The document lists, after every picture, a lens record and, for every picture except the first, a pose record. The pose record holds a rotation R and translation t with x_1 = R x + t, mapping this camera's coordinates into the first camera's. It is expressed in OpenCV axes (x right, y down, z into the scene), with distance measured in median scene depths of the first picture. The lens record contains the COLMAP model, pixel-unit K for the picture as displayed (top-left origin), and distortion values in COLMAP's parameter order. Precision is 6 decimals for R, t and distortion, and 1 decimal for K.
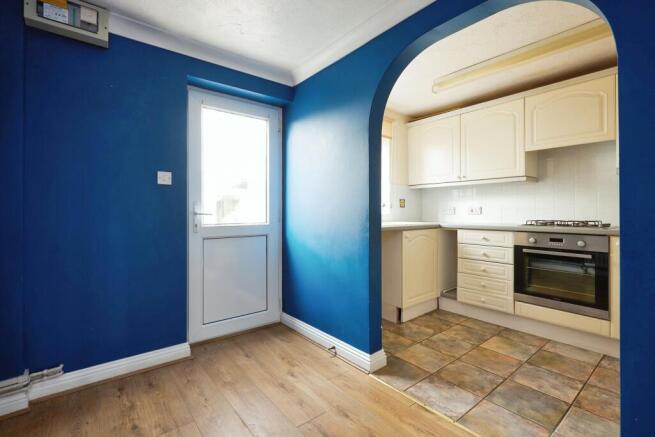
lens RADIAL K [[298.0, 0, 327.9], [0, 298.0, 211.9], [0, 0, 1]] dist [-0.000588, -0.000211]
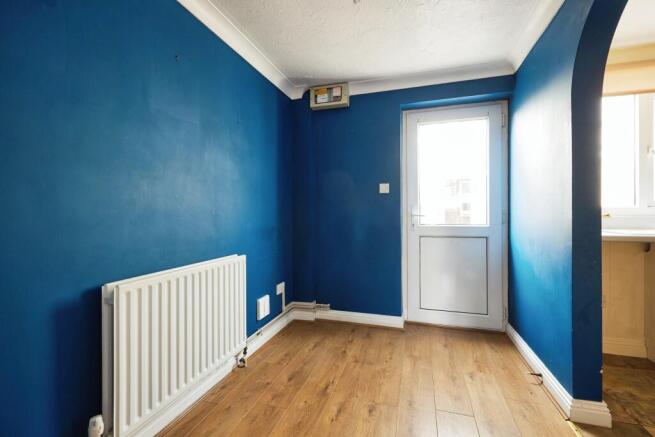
lens RADIAL K [[298.0, 0, 330.5], [0, 298.0, 217.3], [0, 0, 1]] dist [-0.000588, -0.000211]
pose [[0.565840, 0.012553, -0.824420, 0.404966], [0.000842, 0.999875, 0.015803, -0.004804], [0.824515, -0.009636, 0.565758, 0.042588]]
